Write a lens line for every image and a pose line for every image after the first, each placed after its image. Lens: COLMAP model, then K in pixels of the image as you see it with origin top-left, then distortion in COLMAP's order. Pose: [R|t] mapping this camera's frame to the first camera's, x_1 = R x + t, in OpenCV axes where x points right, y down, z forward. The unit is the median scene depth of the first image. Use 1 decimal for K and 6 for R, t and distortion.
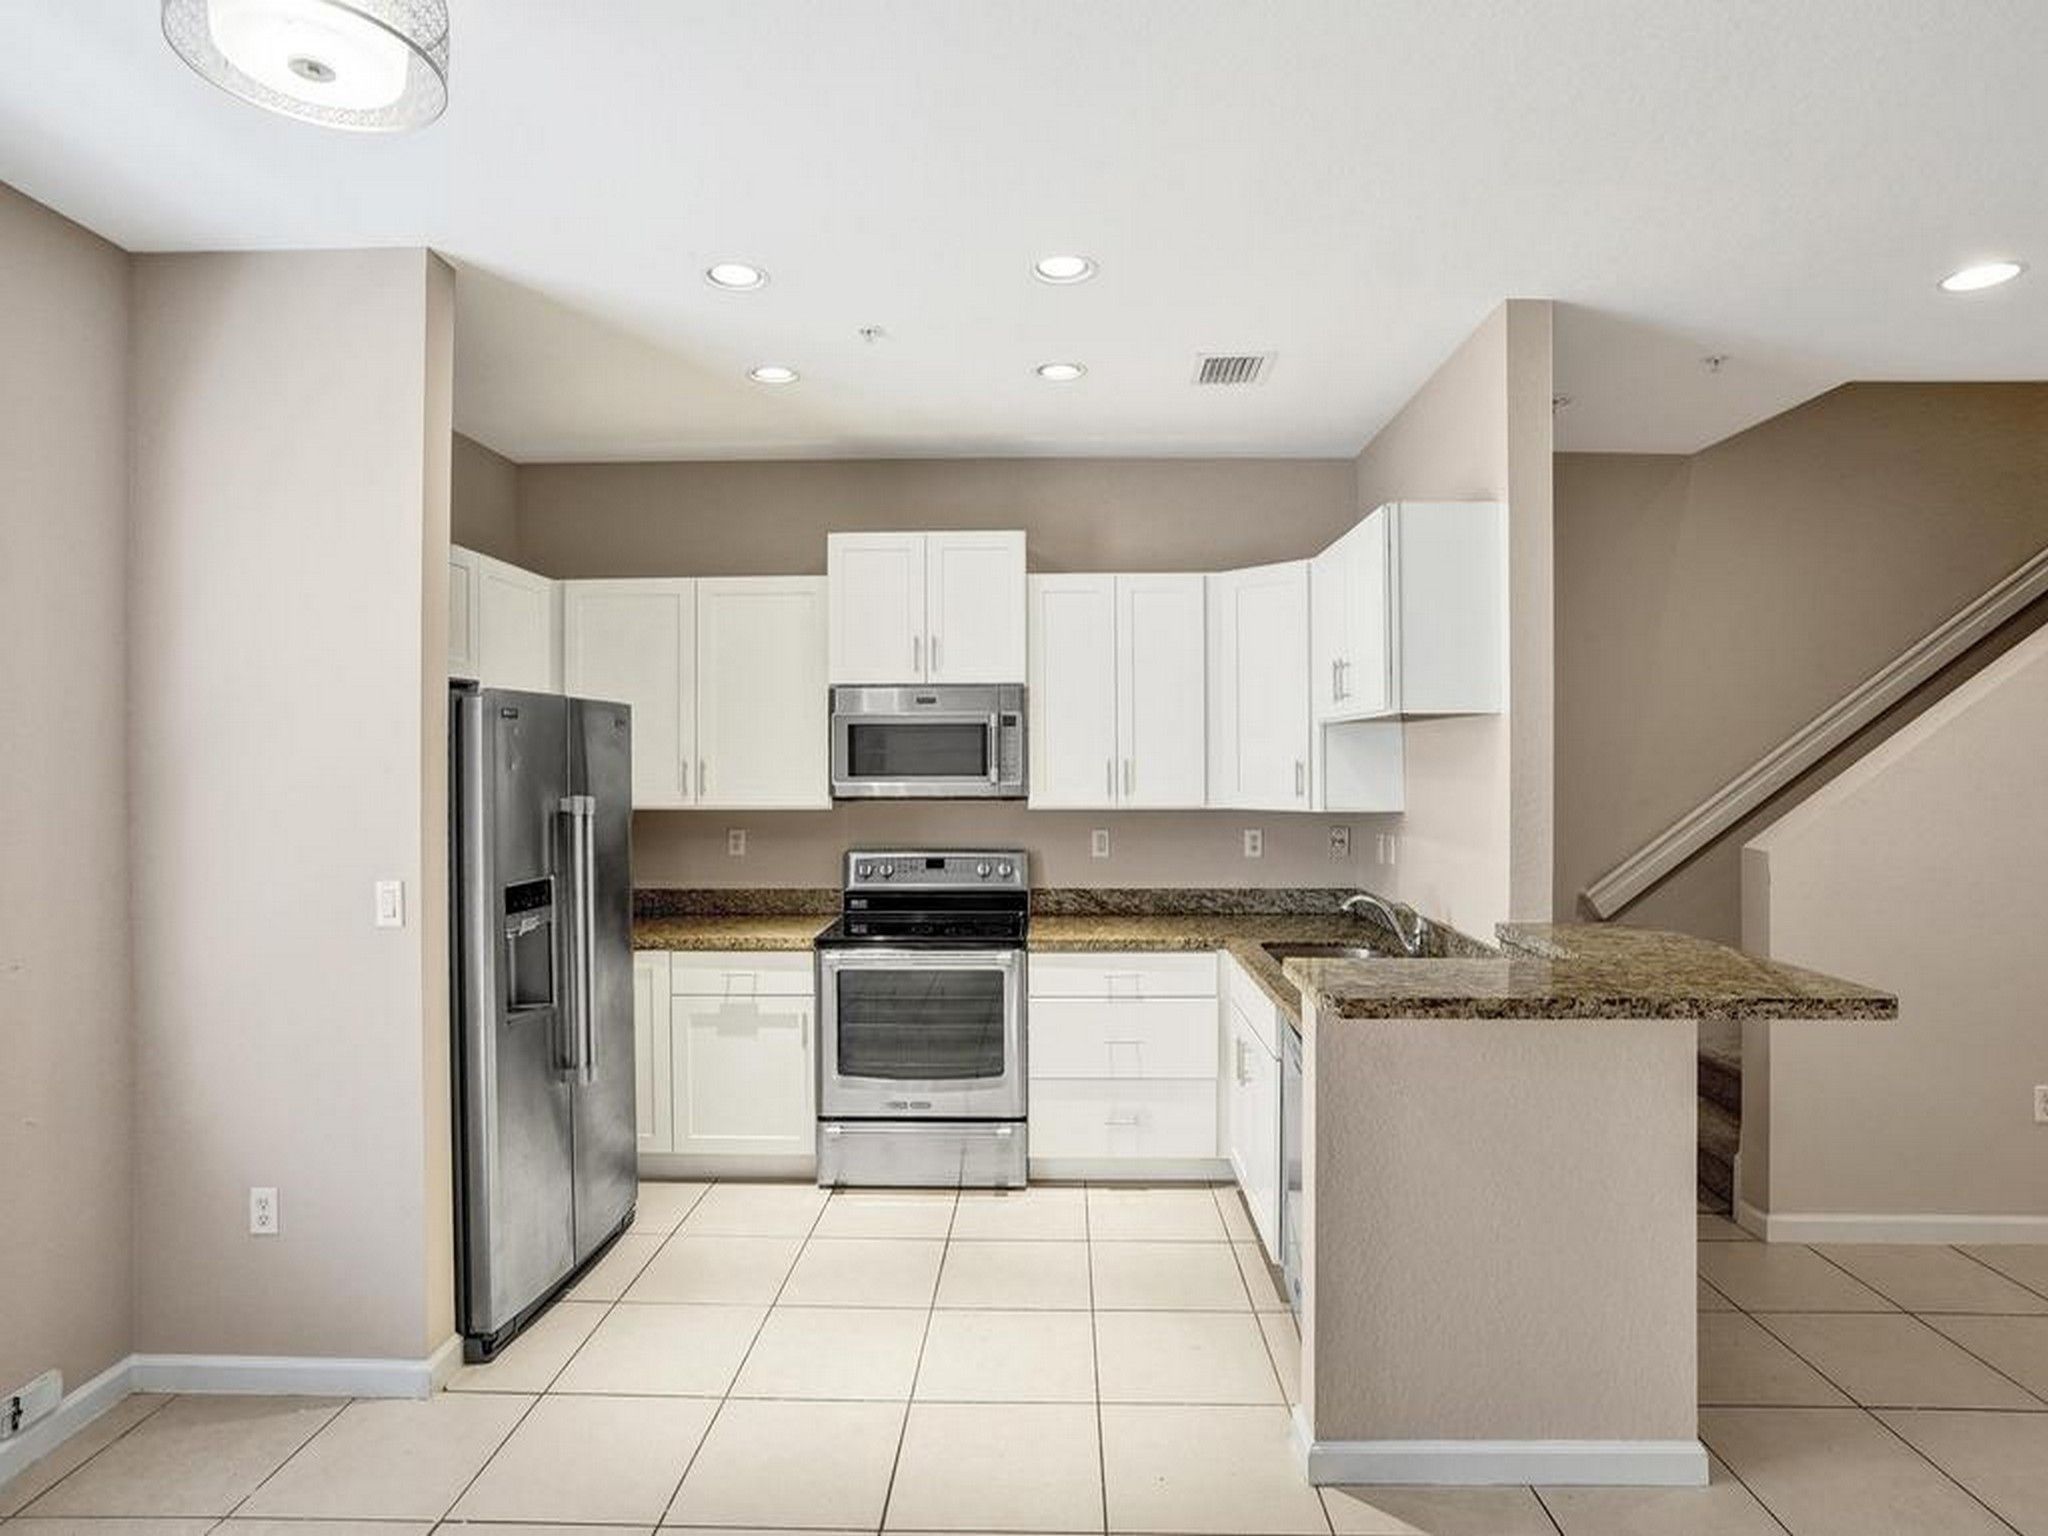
lens RADIAL K [[1098.8, 0, 1014.6], [0, 1098.8, 752.1], [0, 0, 1]] dist [-0.060035, 0.026550]
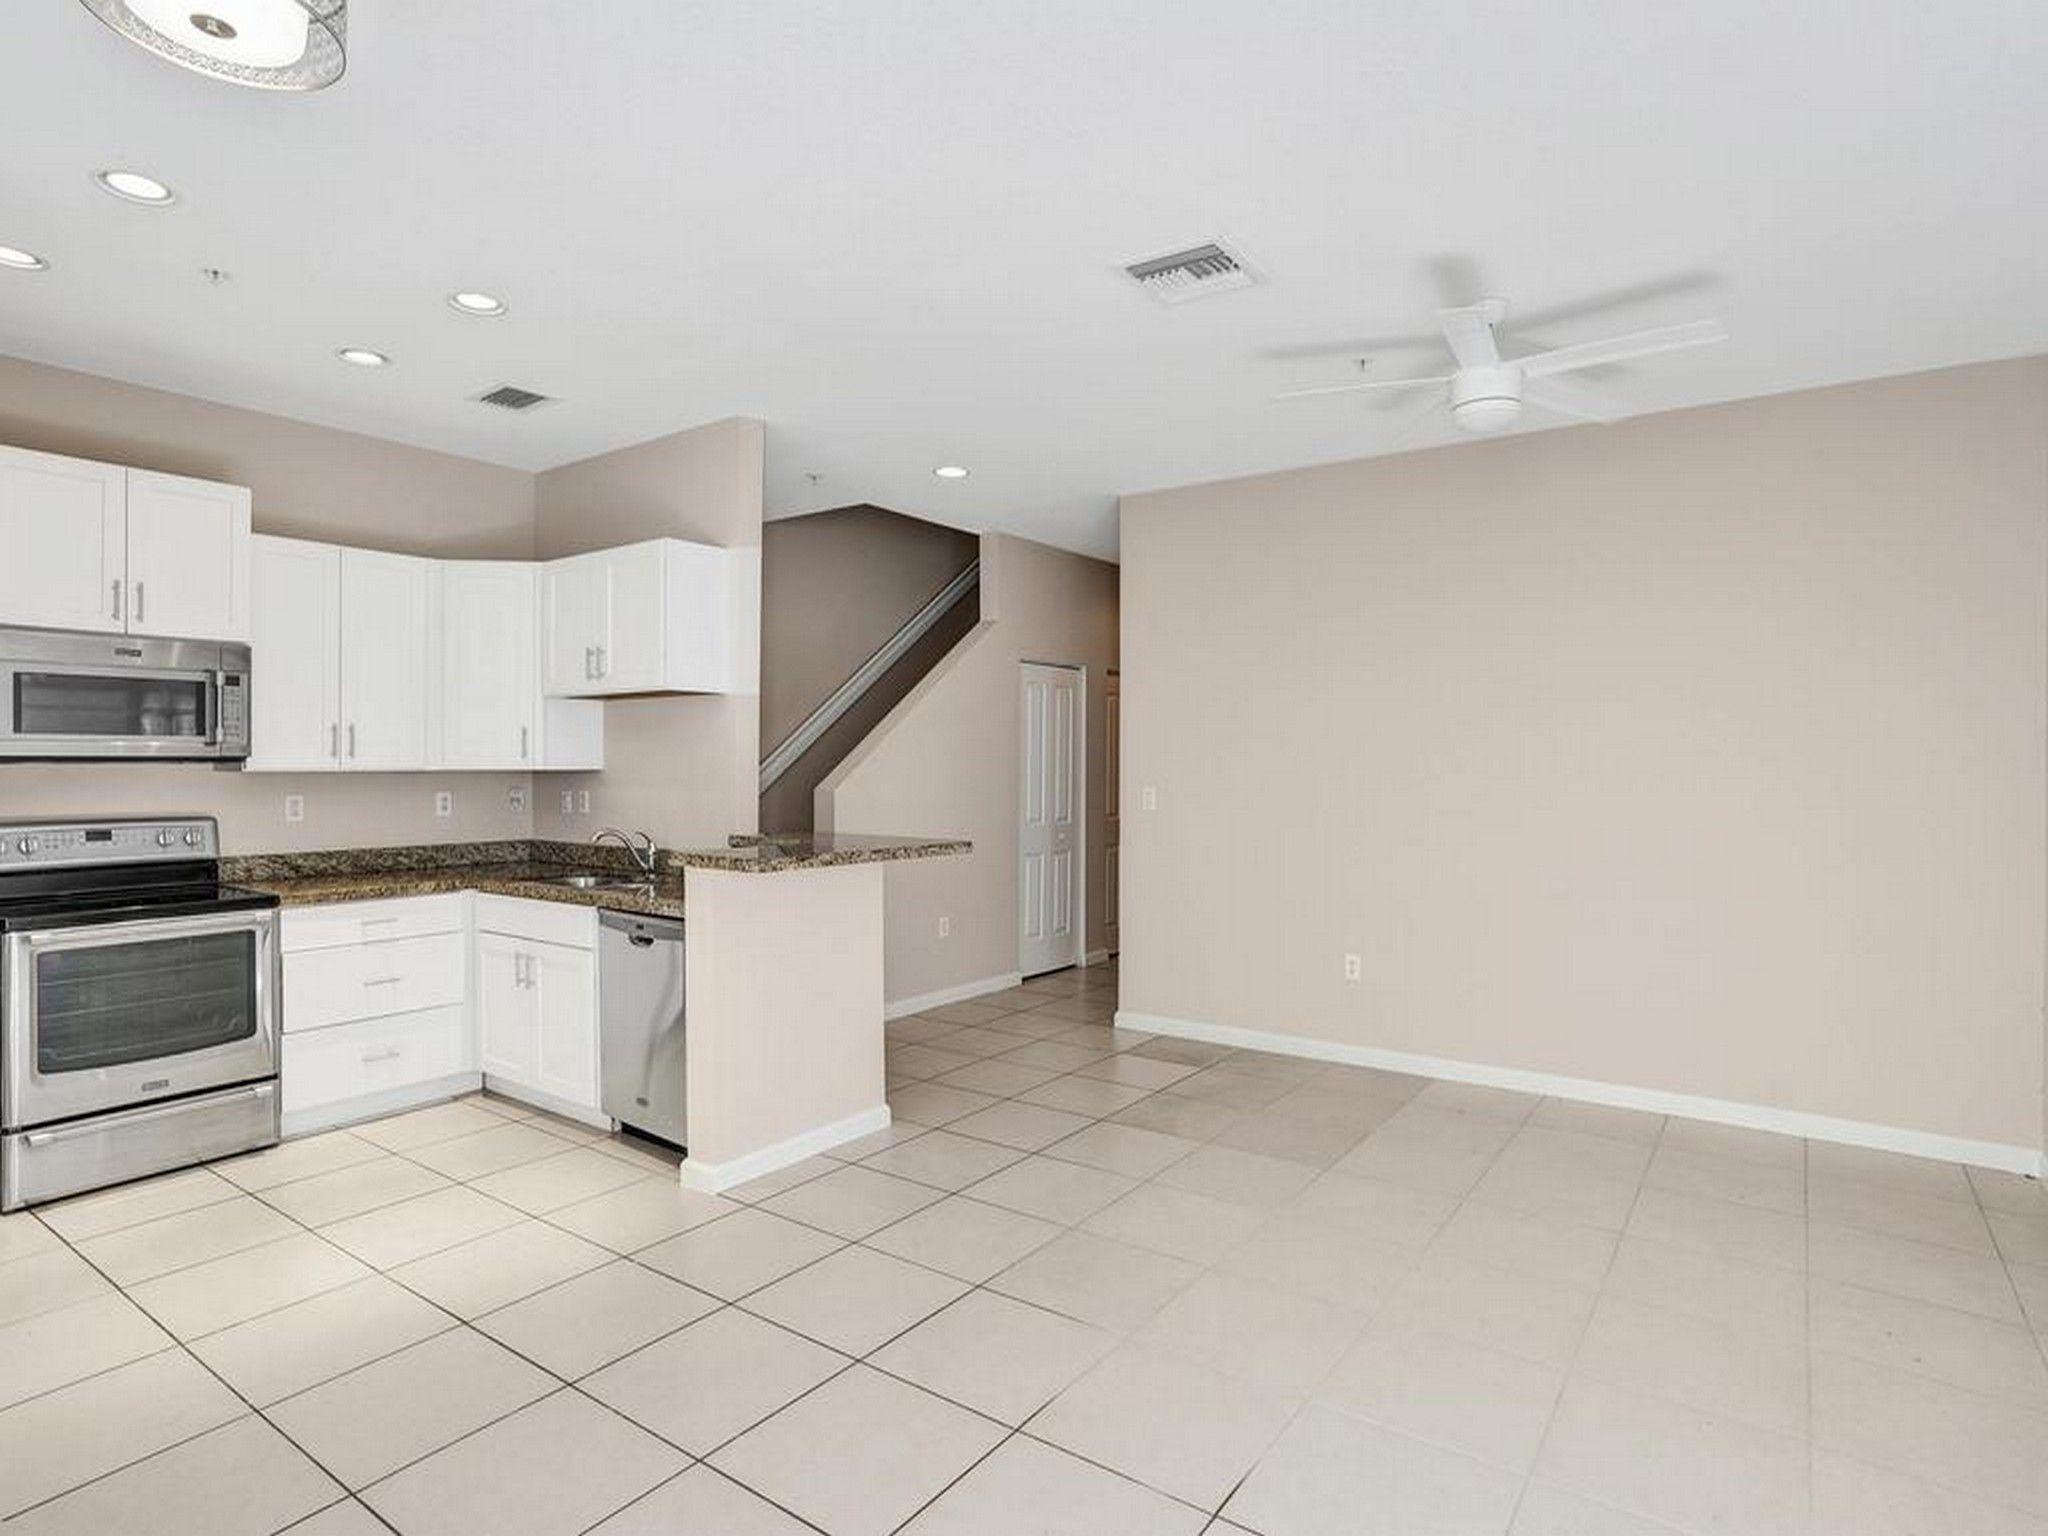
lens RADIAL K [[1098.8, 0, 1014.6], [0, 1098.8, 752.1], [0, 0, 1]] dist [-0.060035, 0.026550]
pose [[0.561512, 0.010772, 0.827399, -0.397692], [-0.009950, 0.999931, -0.006266, 0.034163], [-0.827409, -0.004715, 0.561580, -0.108204]]
